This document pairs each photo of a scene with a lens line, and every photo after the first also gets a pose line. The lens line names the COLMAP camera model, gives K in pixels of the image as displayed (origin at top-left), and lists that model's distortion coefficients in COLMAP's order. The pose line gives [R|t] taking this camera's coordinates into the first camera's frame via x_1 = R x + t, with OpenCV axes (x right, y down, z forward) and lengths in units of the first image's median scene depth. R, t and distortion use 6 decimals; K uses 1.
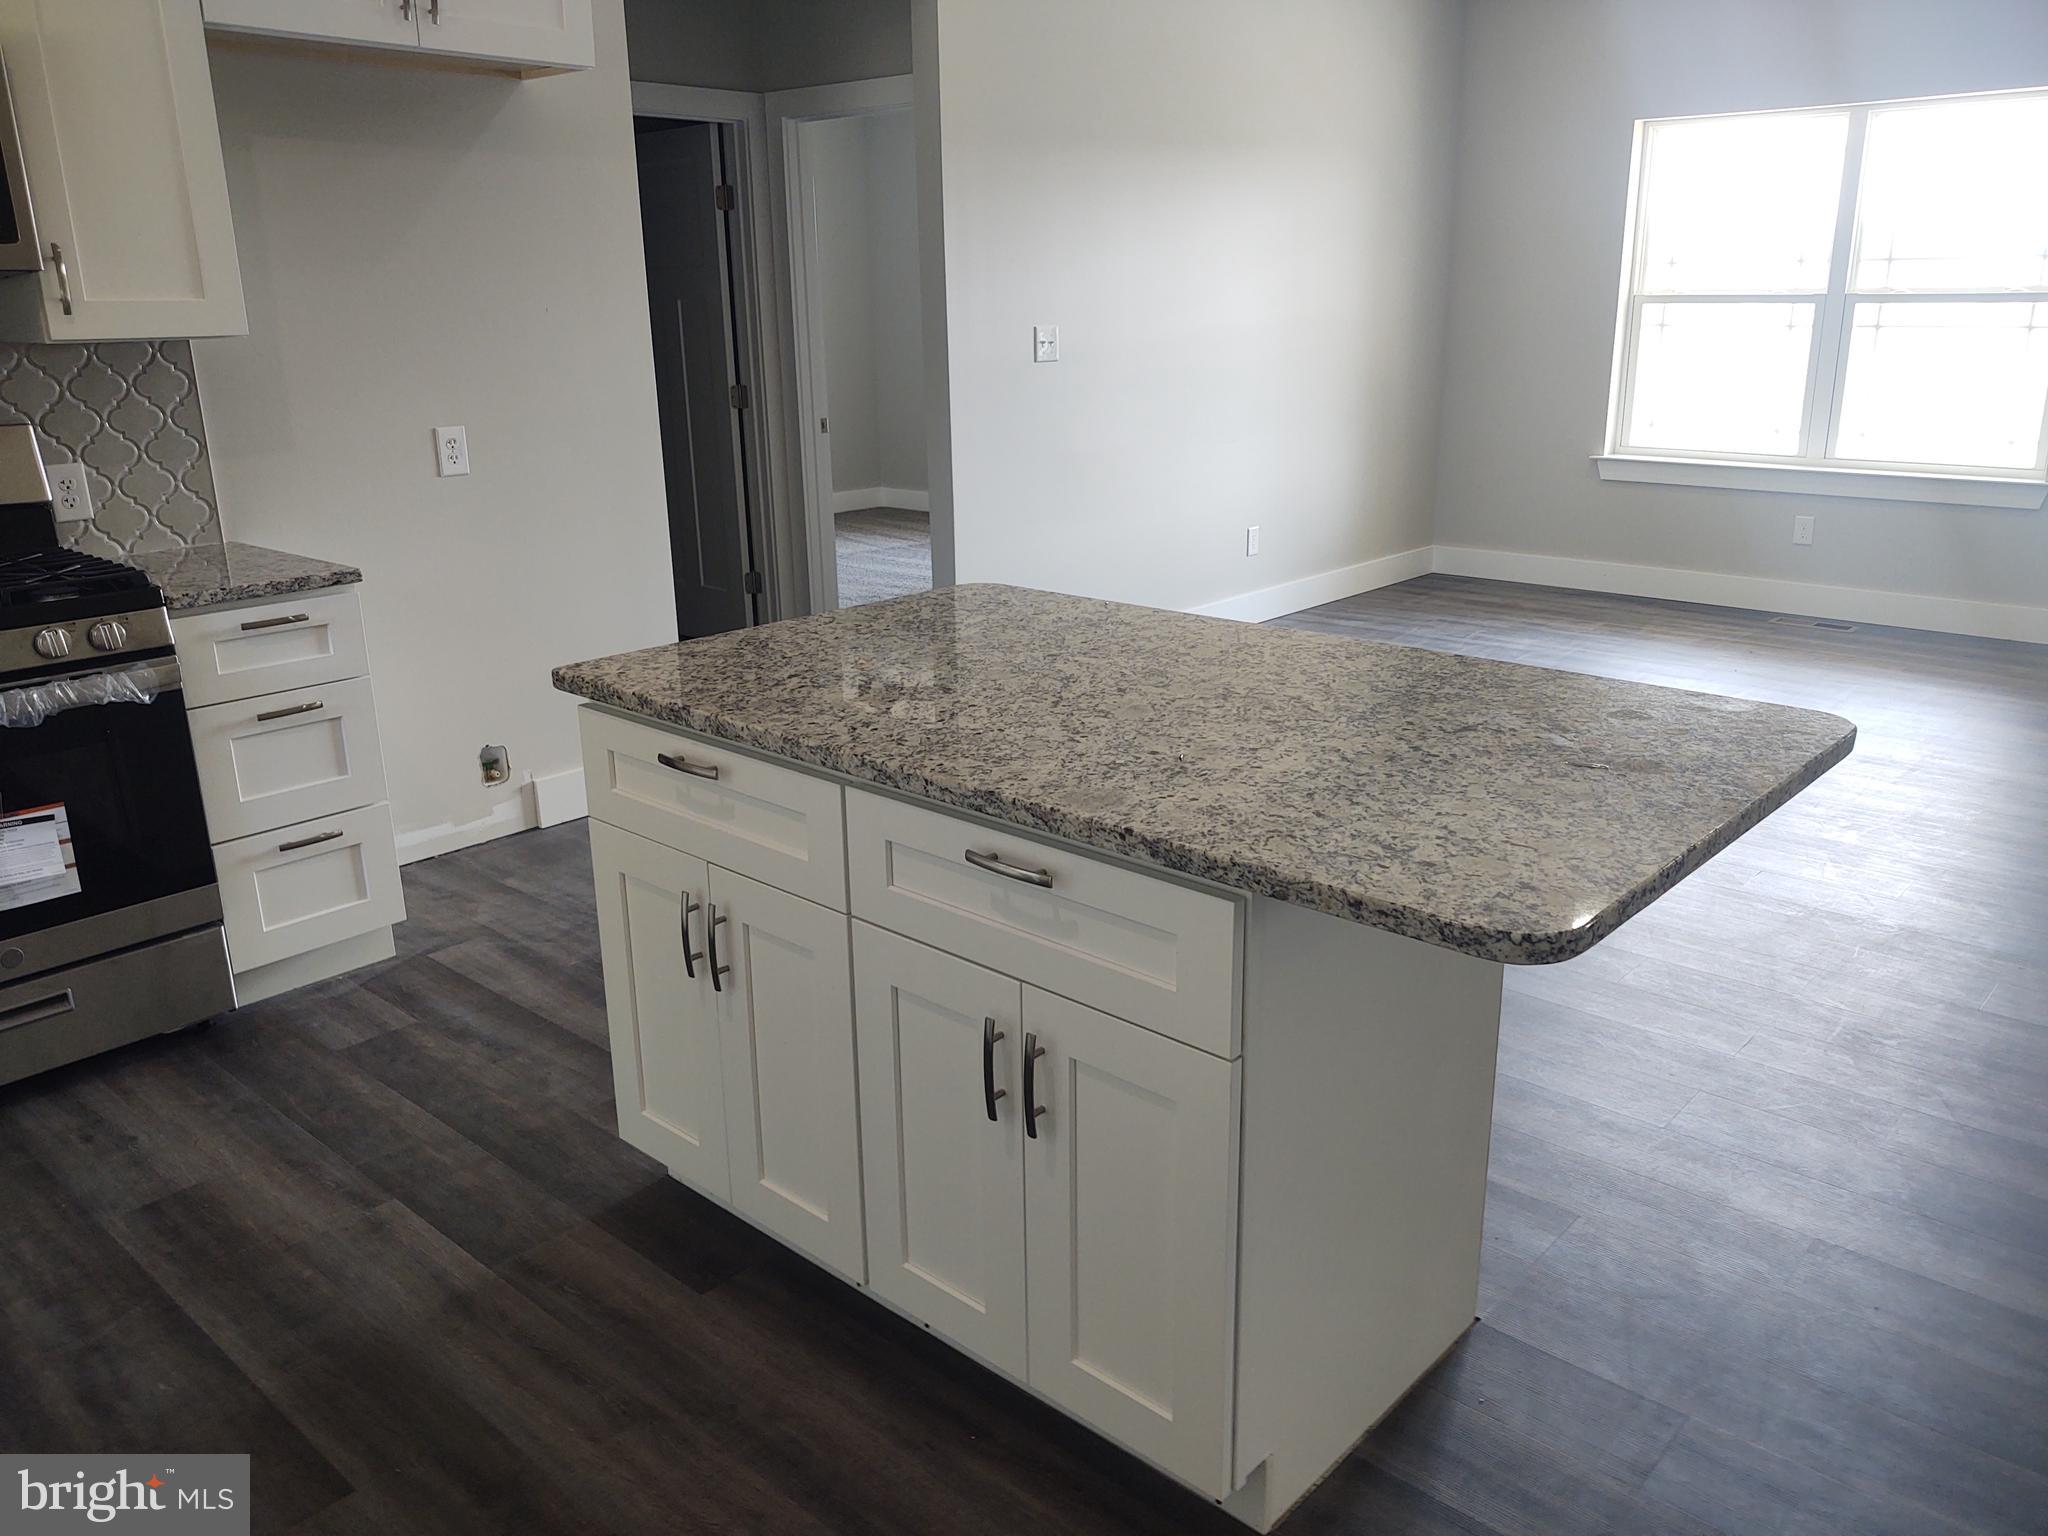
lens RADIAL K [[1564.7, 0, 1023.6], [0, 1564.7, 754.9], [0, 0, 1]] dist [0.002181, 0.000862]
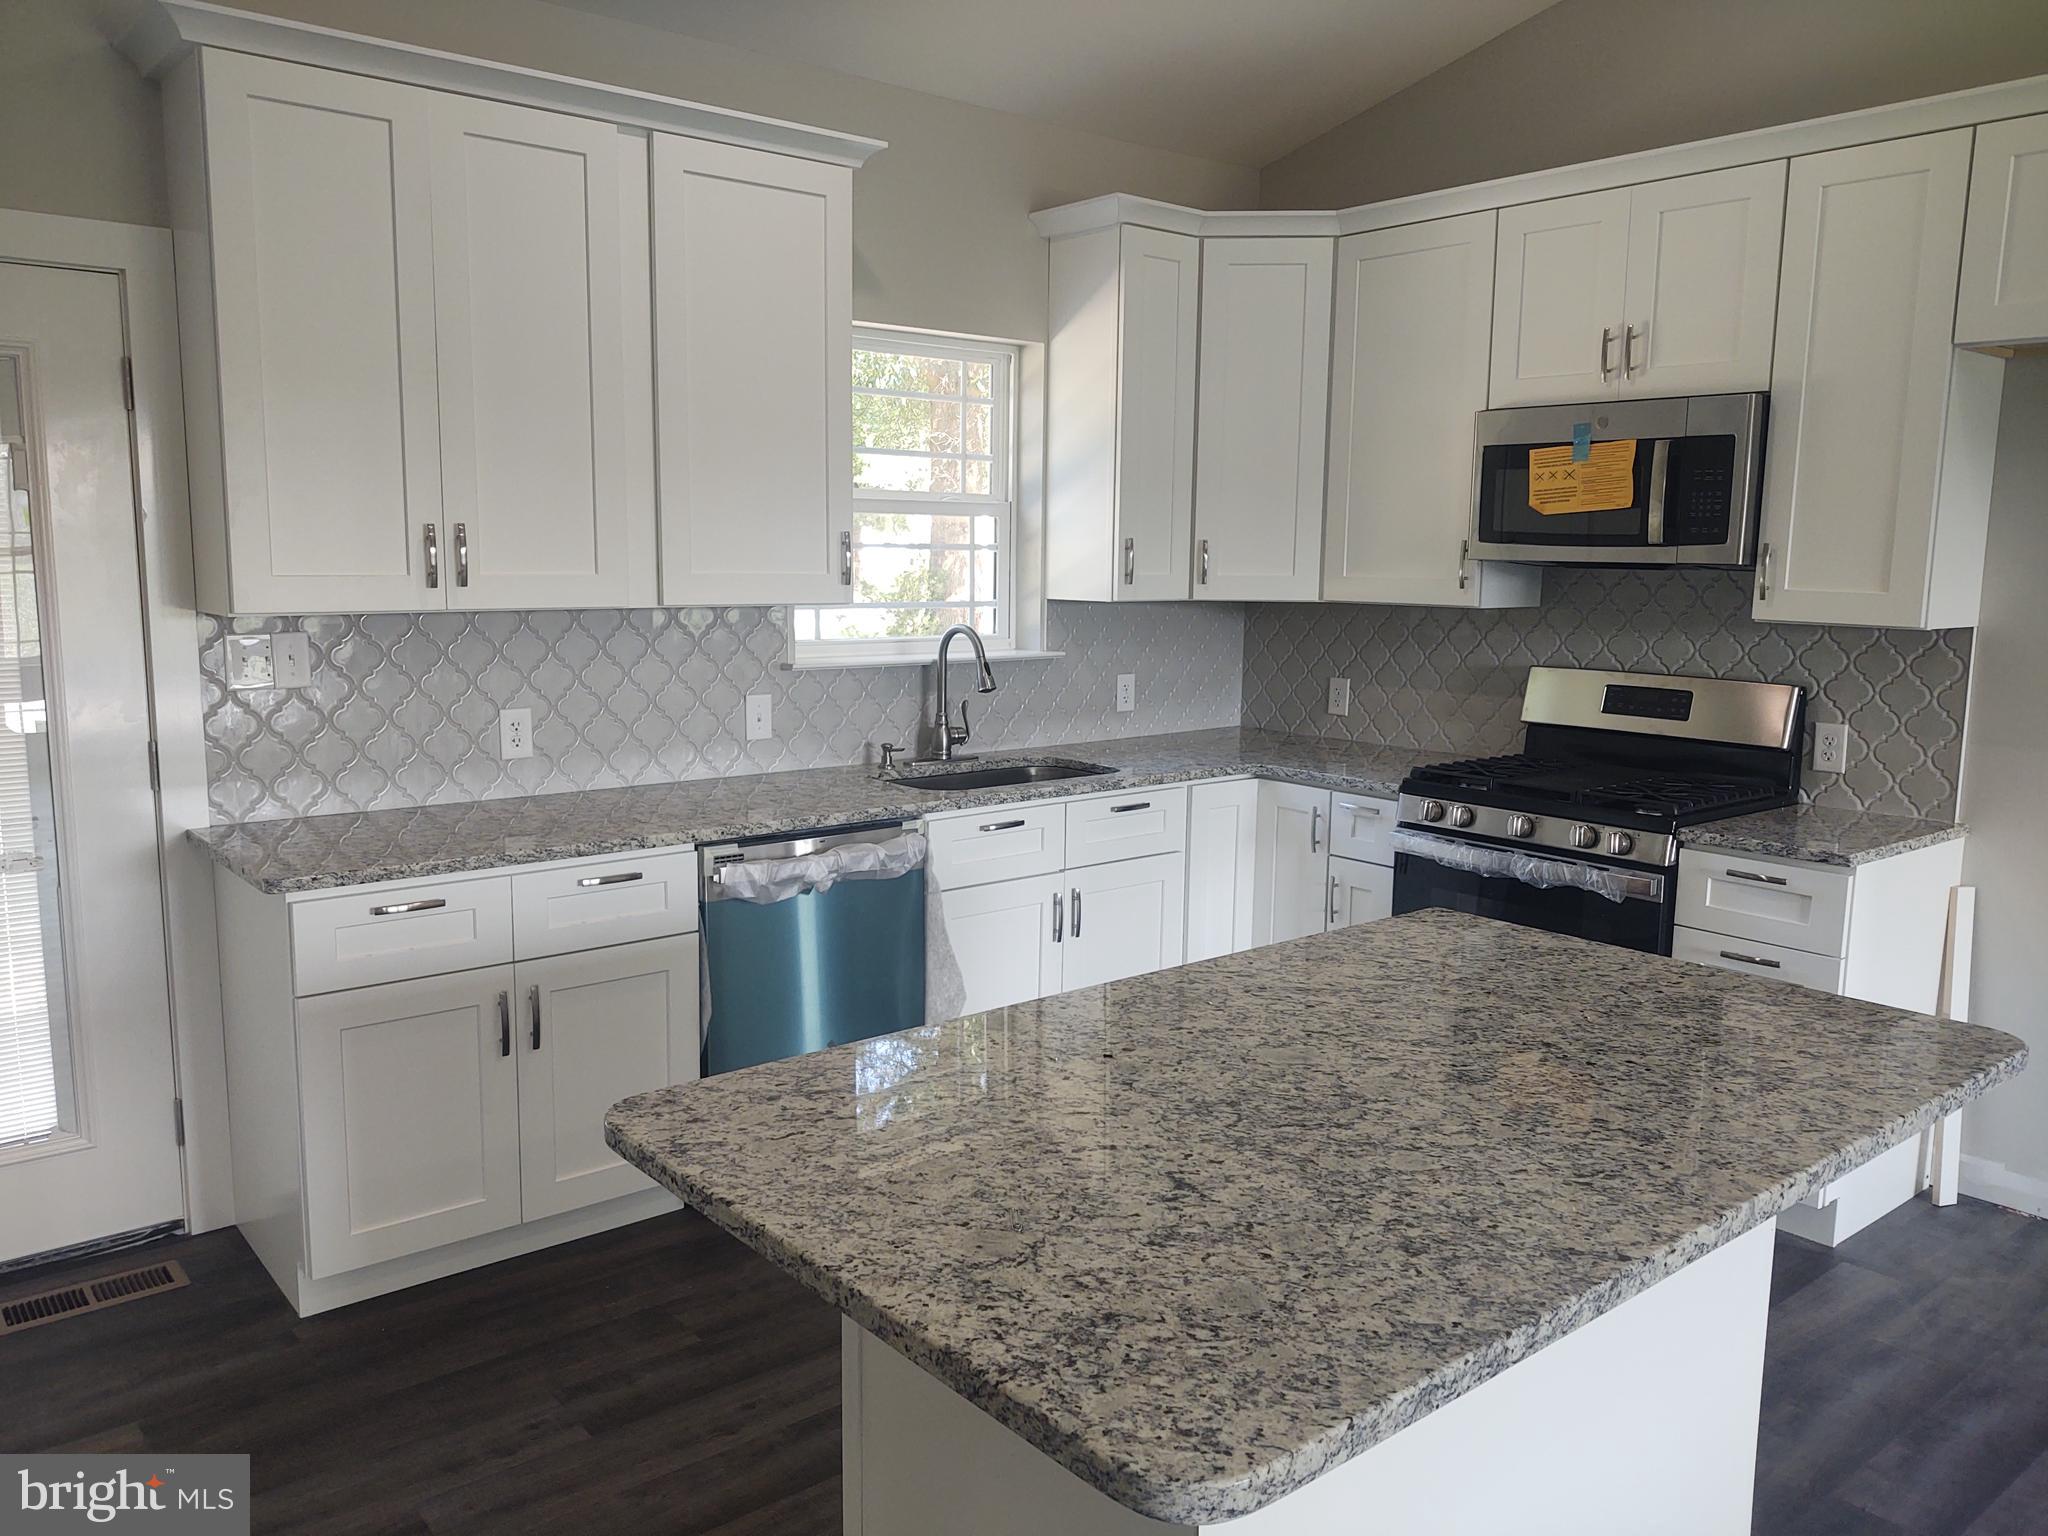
lens RADIAL K [[1543.2, 0, 1024.0], [0, 1543.2, 768.0], [0, 0, 1]] dist [0.025268, -0.061586]
pose [[-0.141710, 0.154430, -0.977788, 0.644299], [-0.295665, 0.936066, 0.190691, -0.212208], [0.944723, 0.316120, -0.086990, 0.588019]]
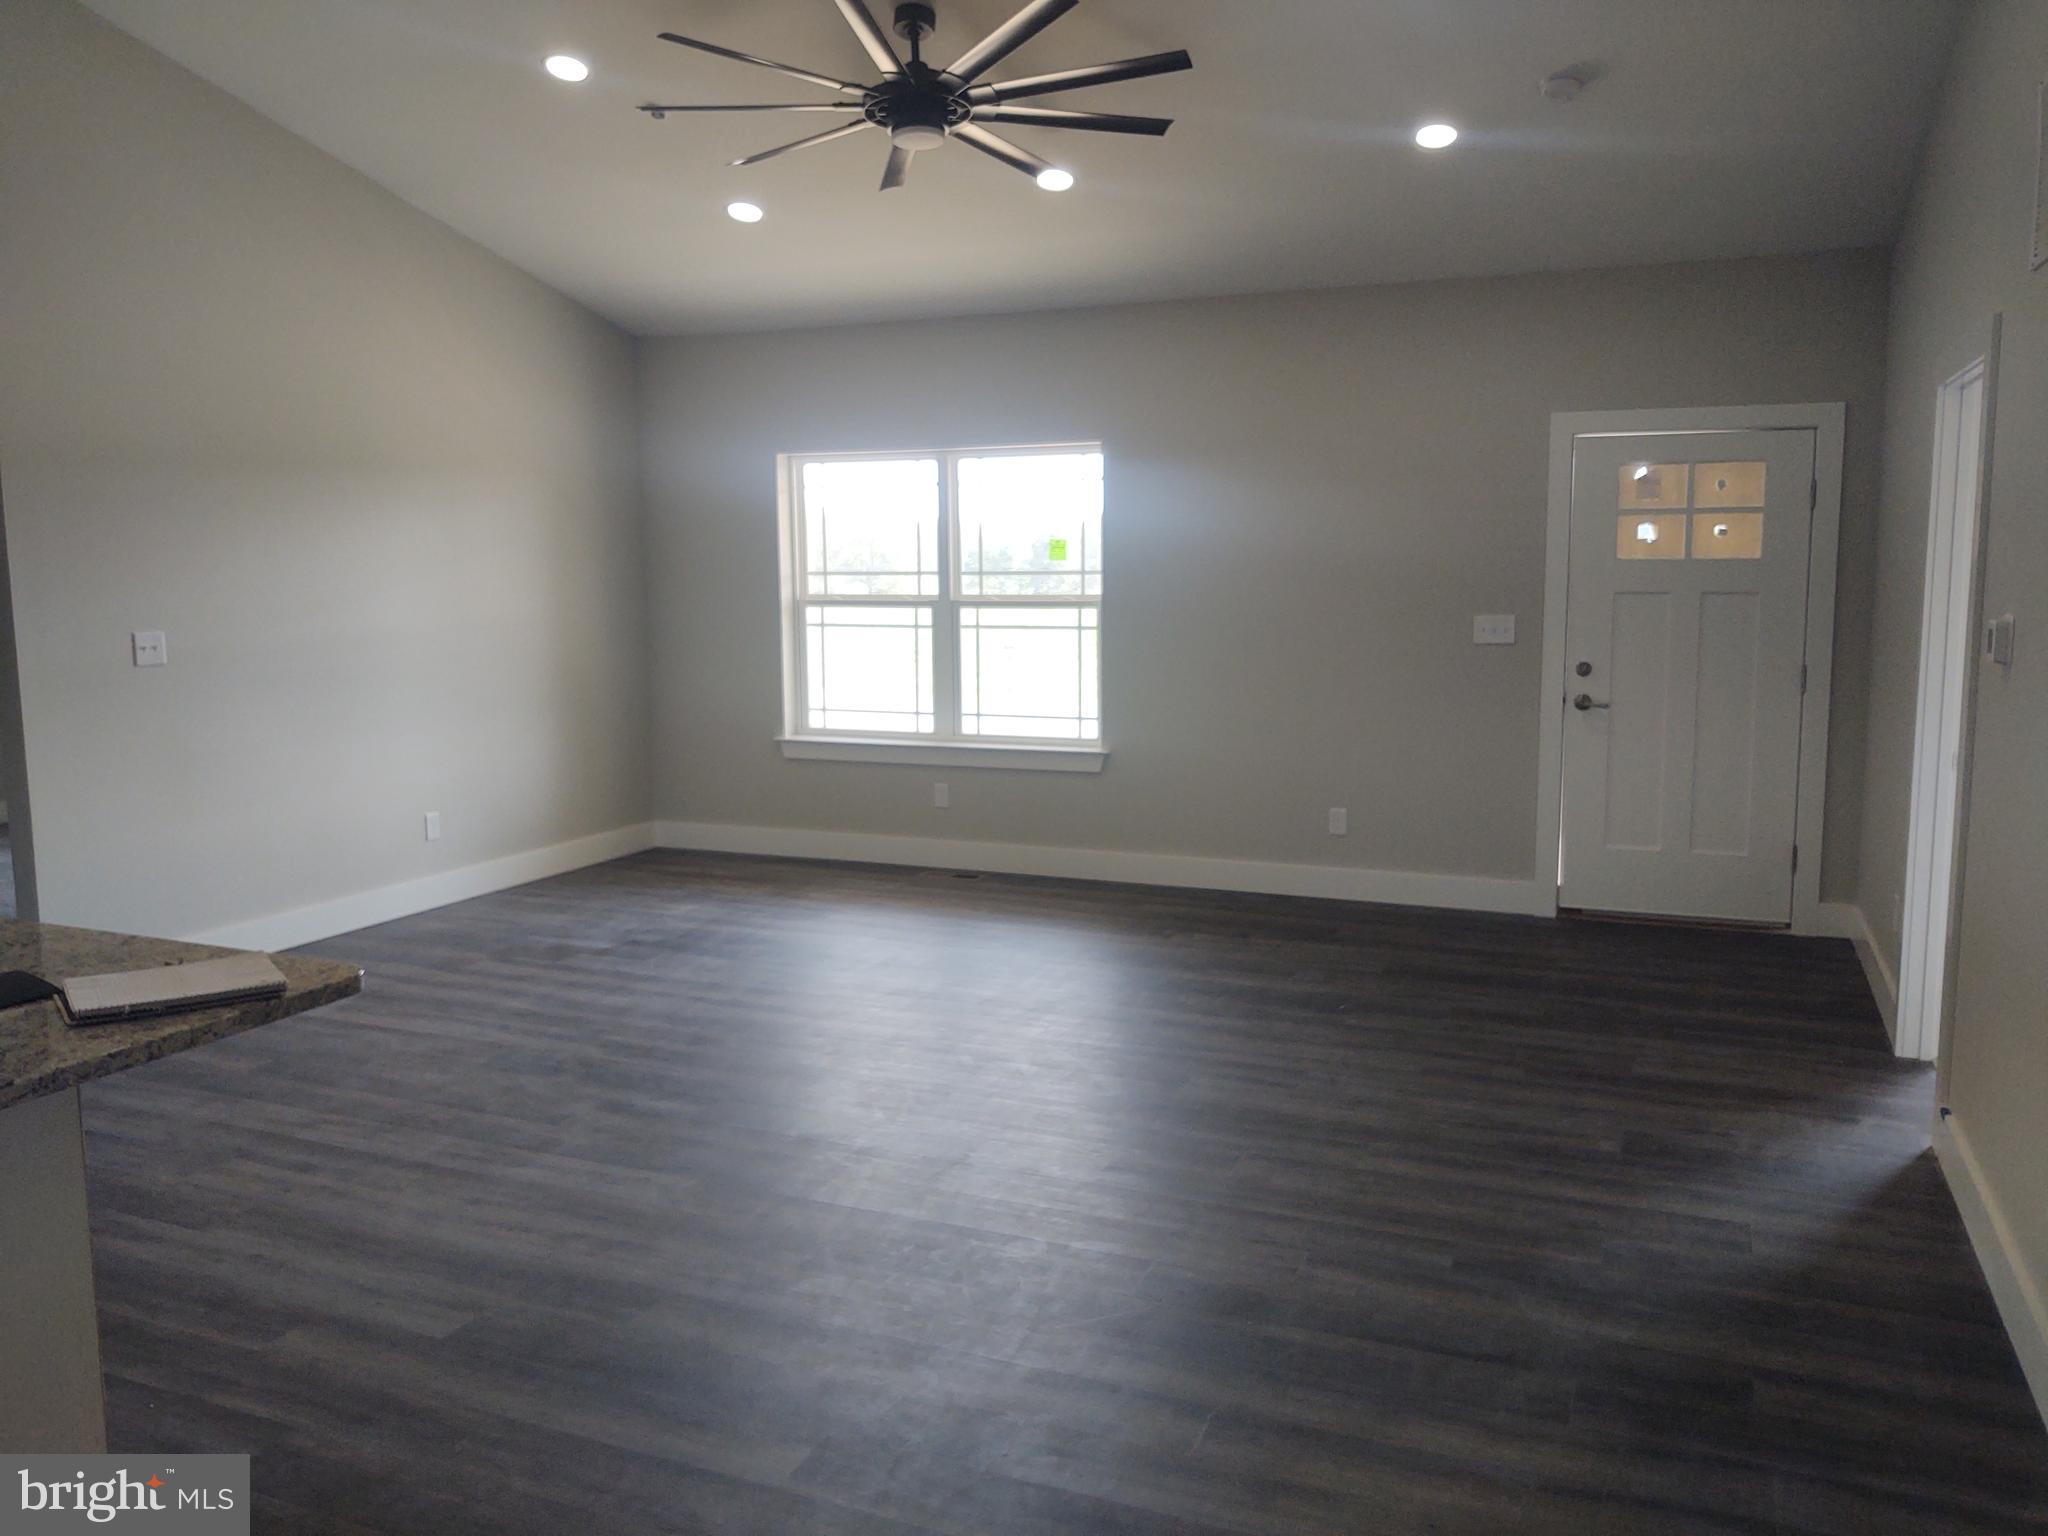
lens RADIAL K [[1564.7, 0, 1023.6], [0, 1564.7, 754.9], [0, 0, 1]] dist [0.002181, 0.000862]
pose [[0.948161, -0.031914, 0.316182, 0.410587], [0.086427, 0.983339, -0.159922, 0.037664], [-0.305811, 0.178959, 0.935122, -0.233773]]
